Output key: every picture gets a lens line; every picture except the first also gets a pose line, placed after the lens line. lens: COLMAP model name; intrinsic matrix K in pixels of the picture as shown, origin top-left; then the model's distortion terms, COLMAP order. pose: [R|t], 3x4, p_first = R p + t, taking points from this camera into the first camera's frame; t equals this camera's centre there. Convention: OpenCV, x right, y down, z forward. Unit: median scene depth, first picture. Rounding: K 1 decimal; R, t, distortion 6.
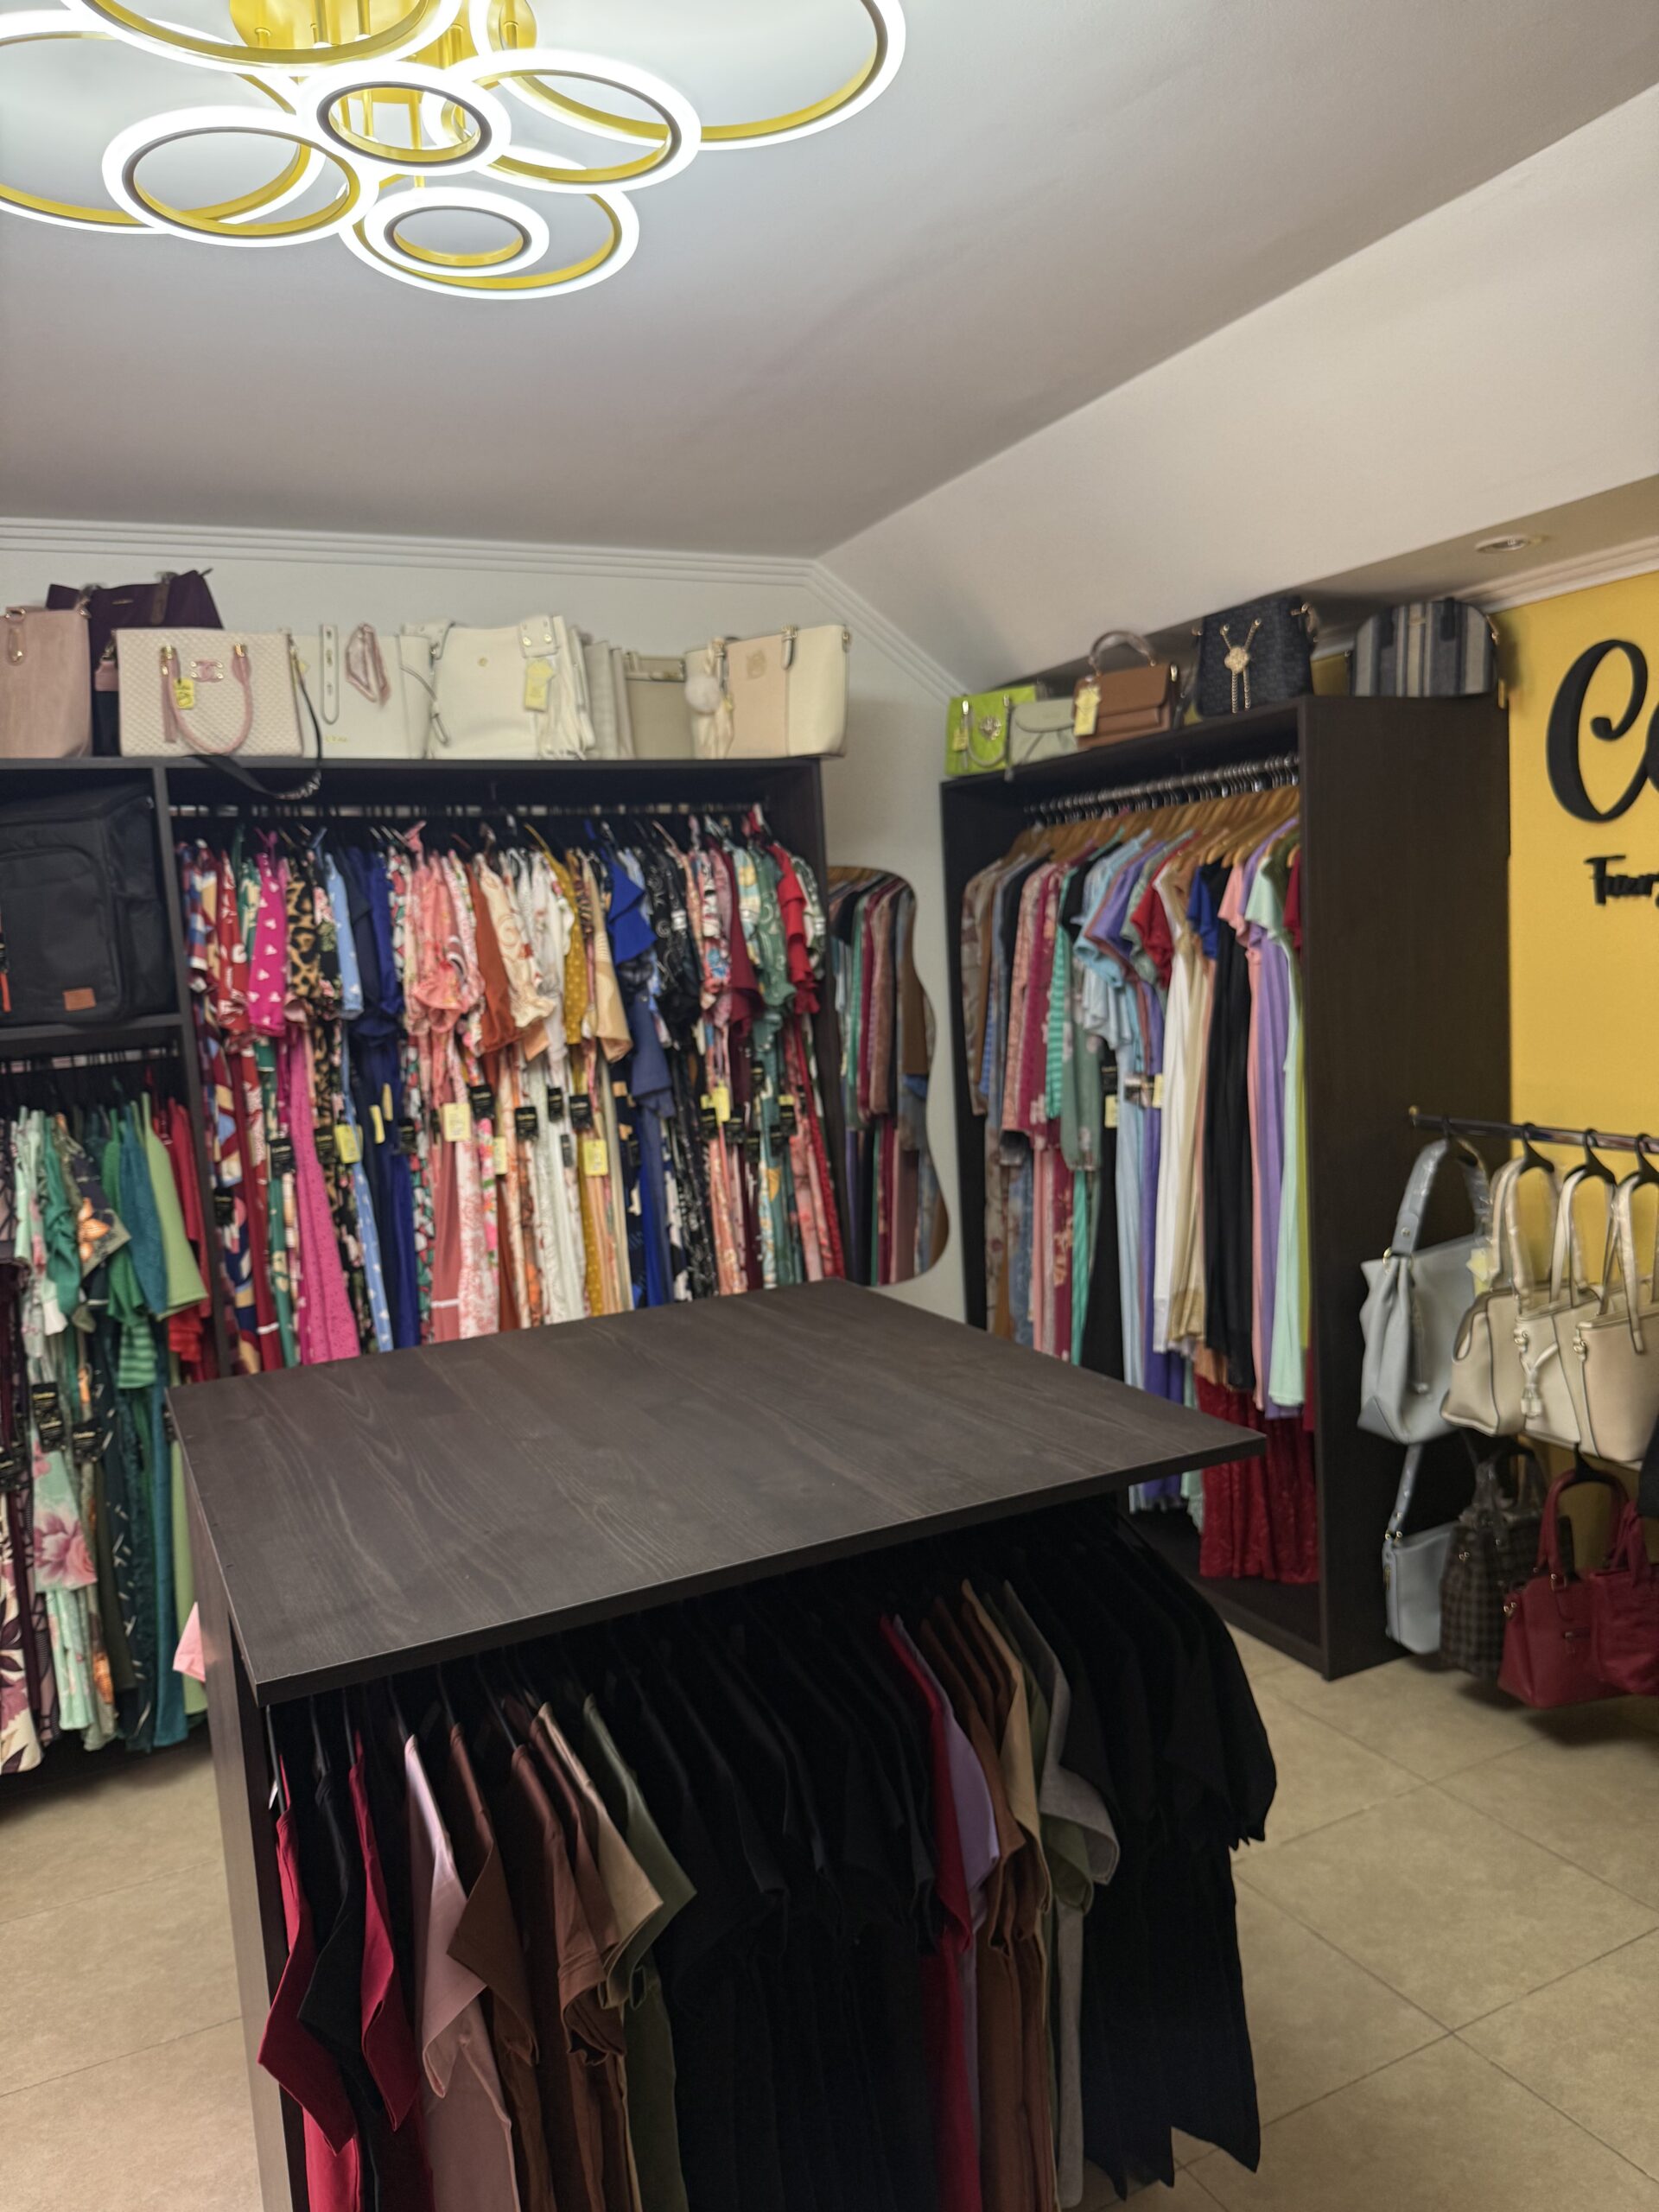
lens RADIAL K [[1574.0, 0, 826.7], [0, 1574.0, 1134.1], [0, 0, 1]] dist [0.087948, -0.133798]
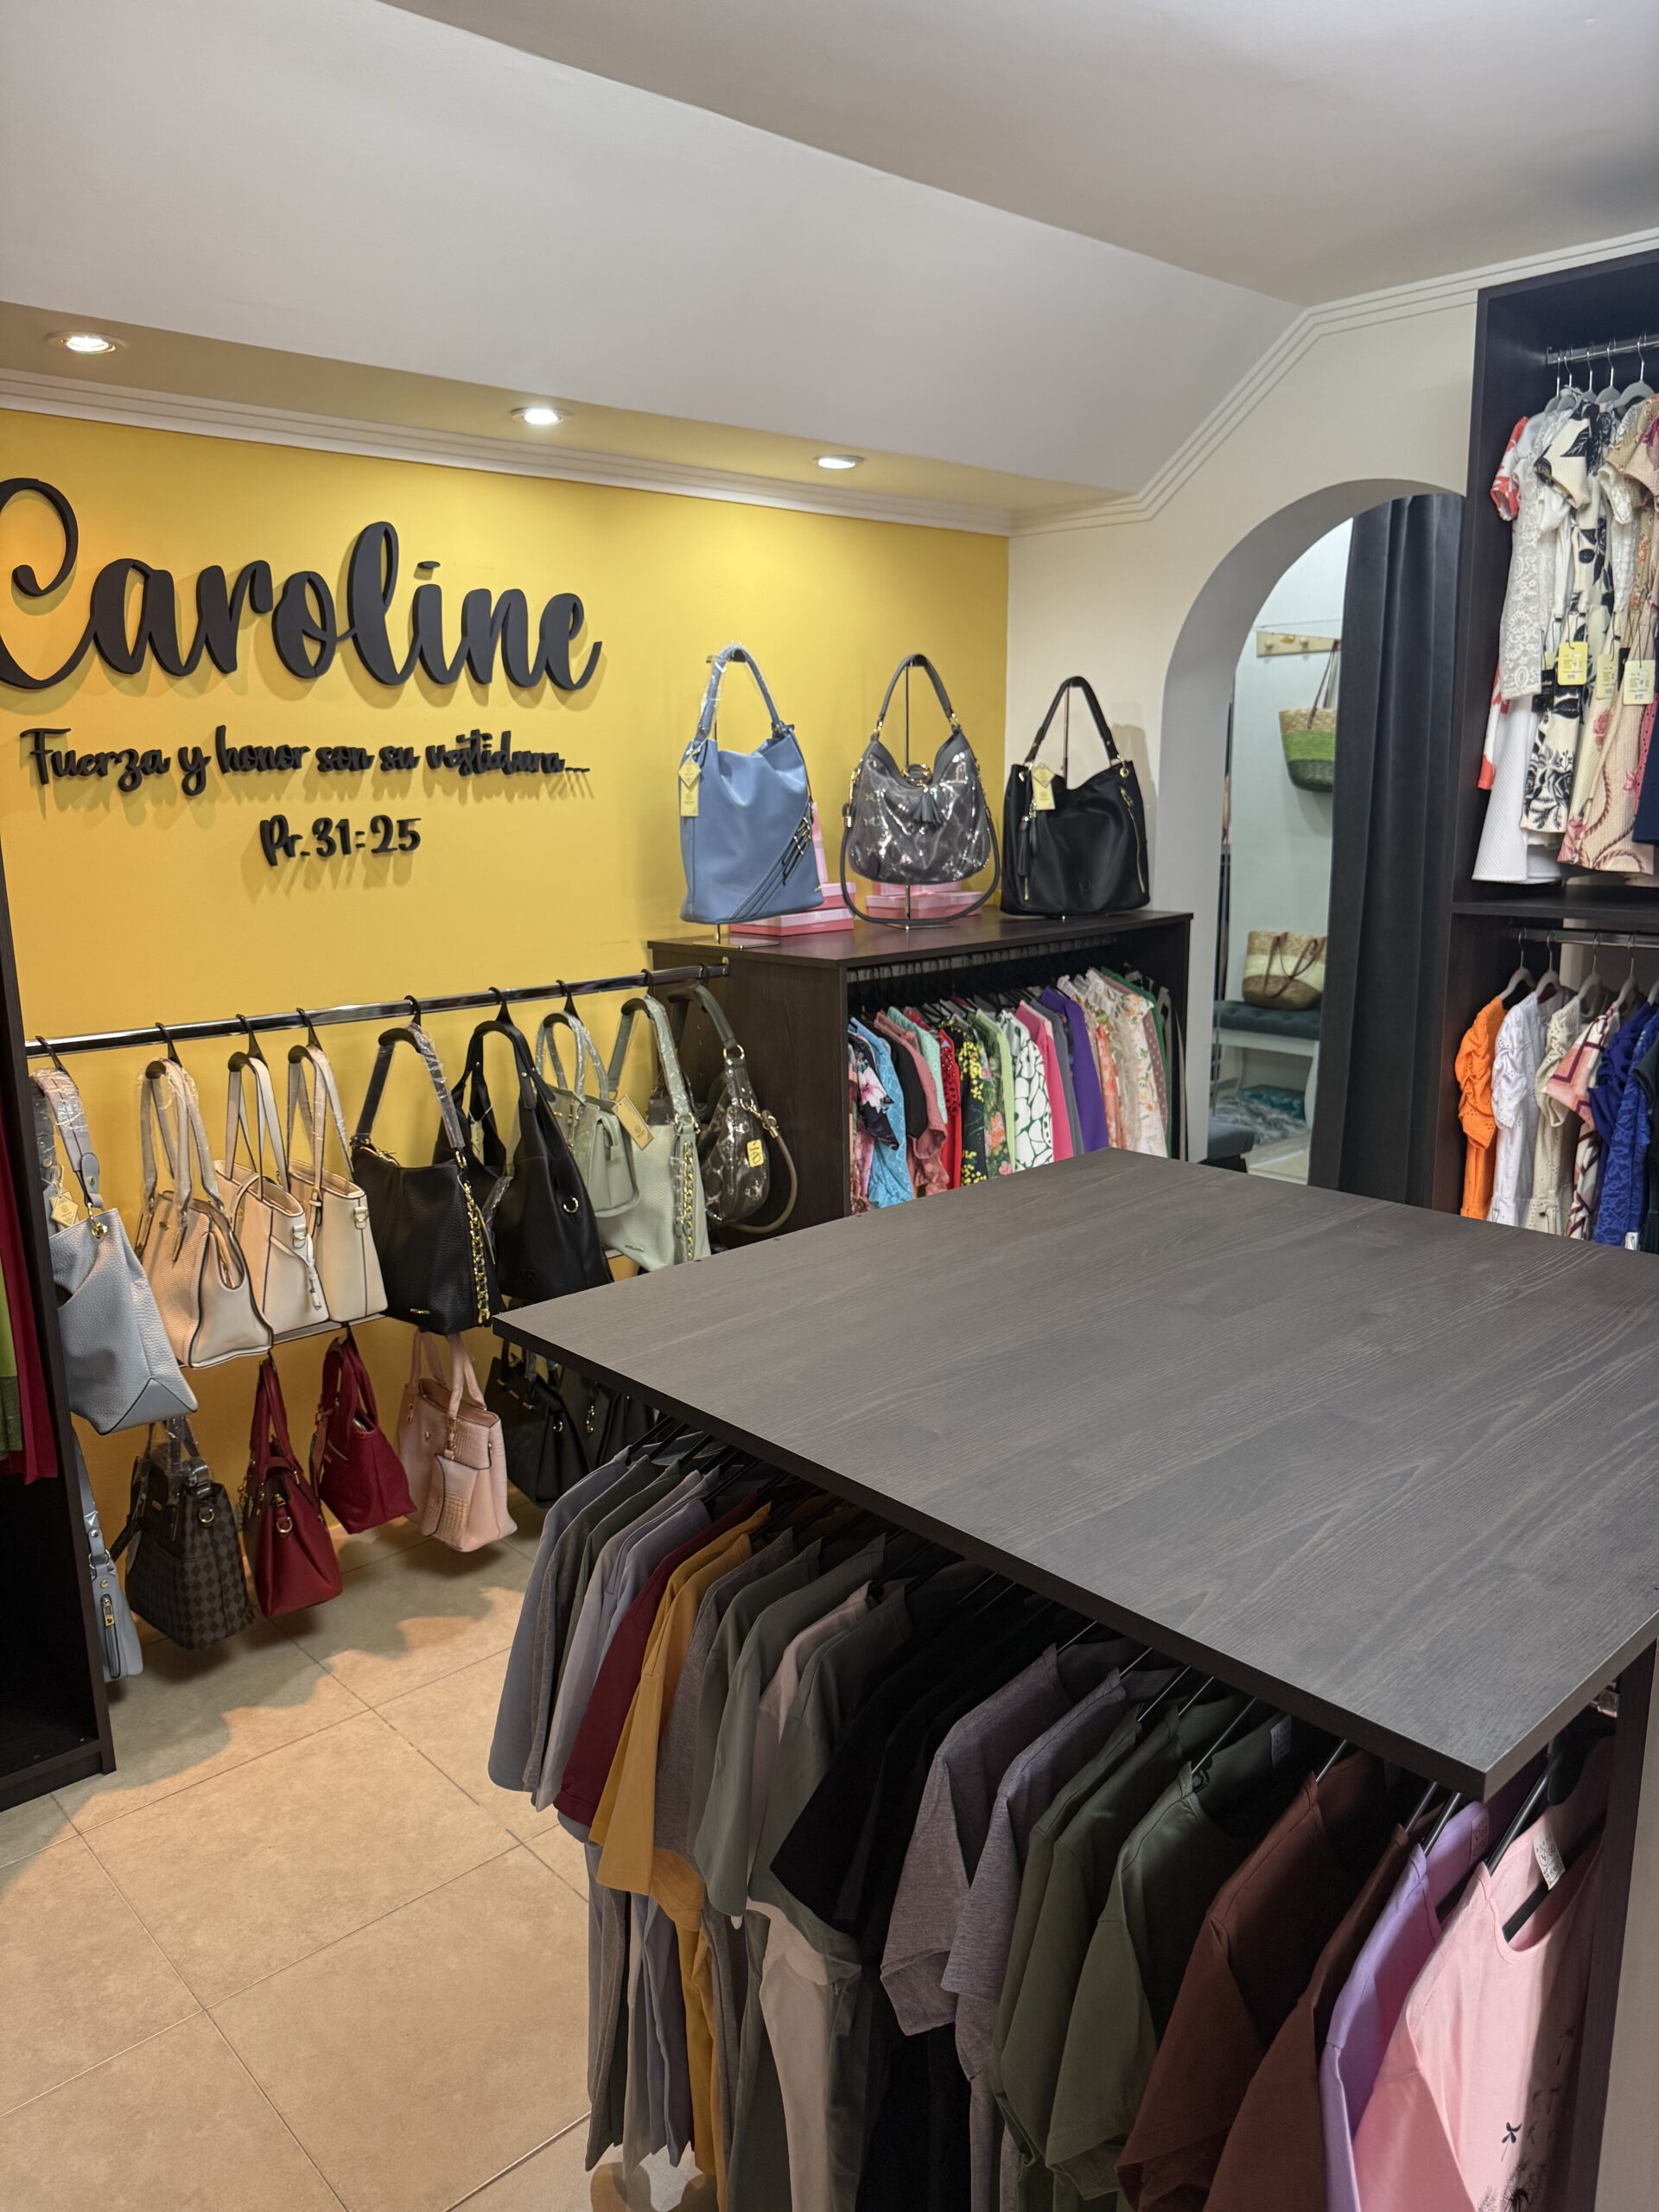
lens RADIAL K [[1570.3, 0, 839.9], [0, 1570.3, 1125.6], [0, 0, 1]] dist [0.161608, -0.349403]
pose [[-0.292845, -0.146823, 0.944820, -0.490659], [0.141298, 0.970646, 0.194631, -0.067299], [-0.945662, 0.190498, -0.263503, 0.817785]]
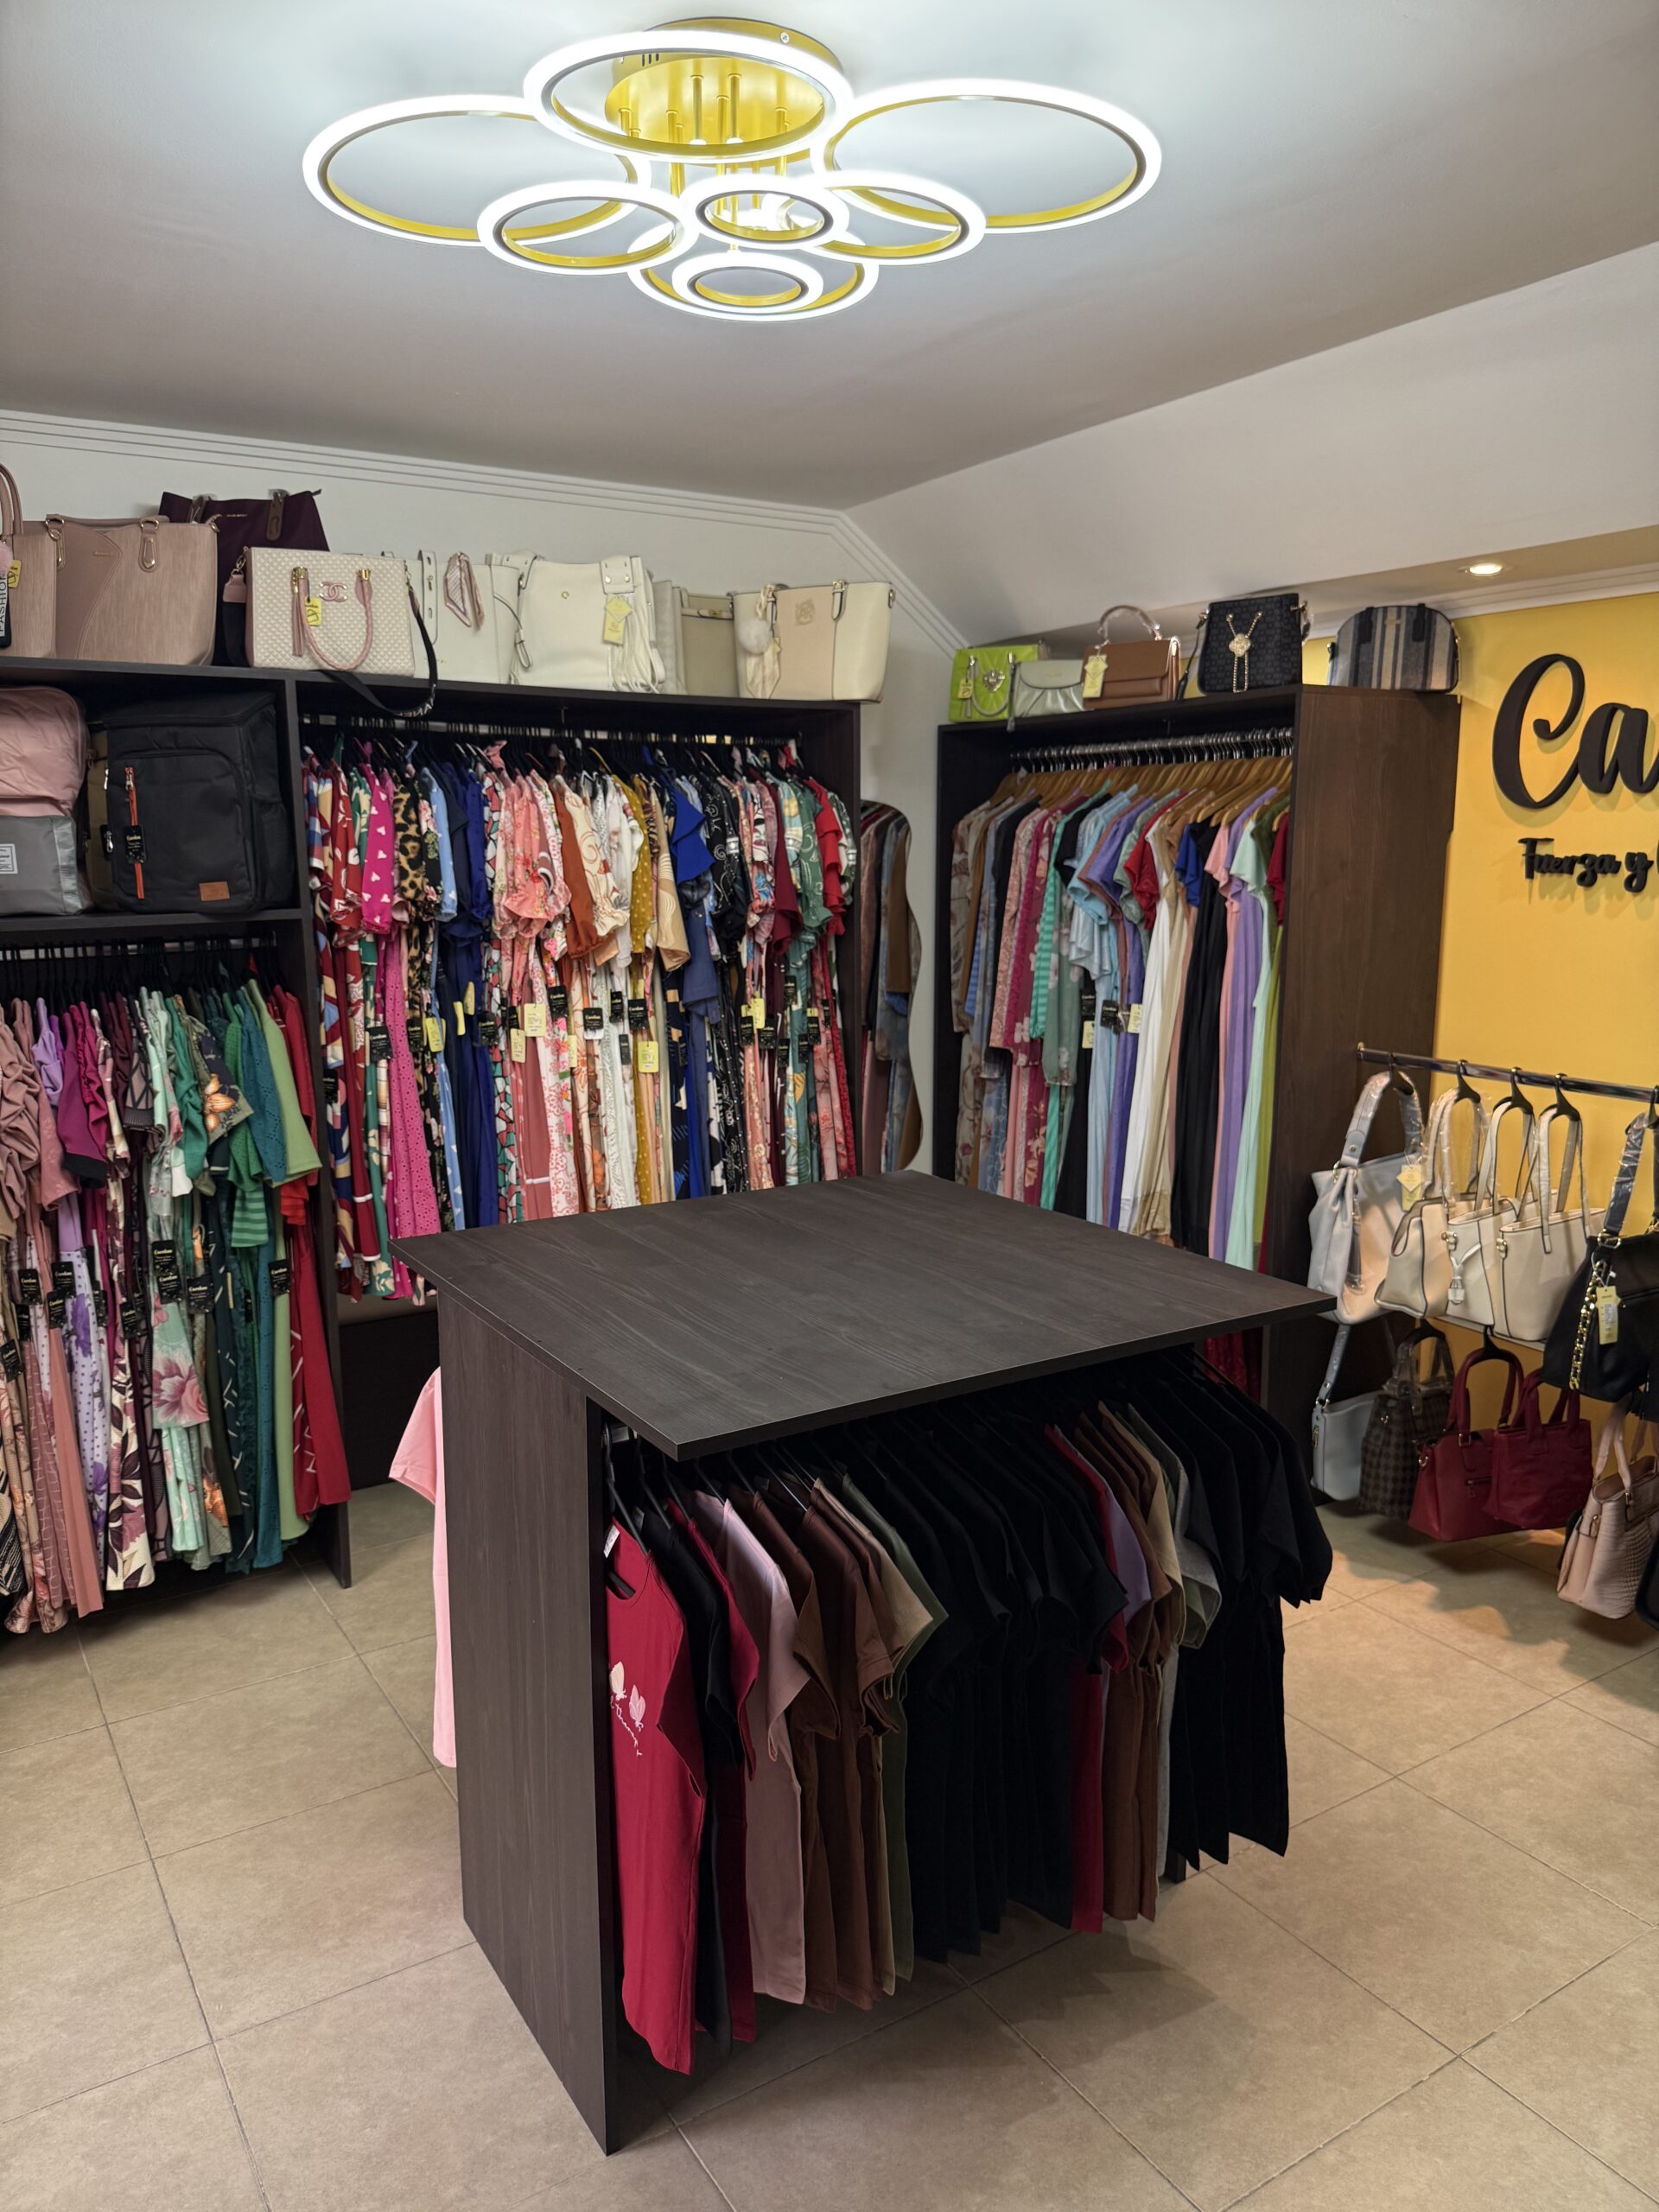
lens RADIAL K [[1570.3, 0, 839.9], [0, 1570.3, 1125.6], [0, 0, 1]] dist [0.161608, -0.349403]
pose [[0.992863, 0.037473, 0.113220, -0.145449], [-0.043547, 0.997715, 0.051659, 0.000088], [-0.111026, -0.056220, 0.992226, -0.127828]]
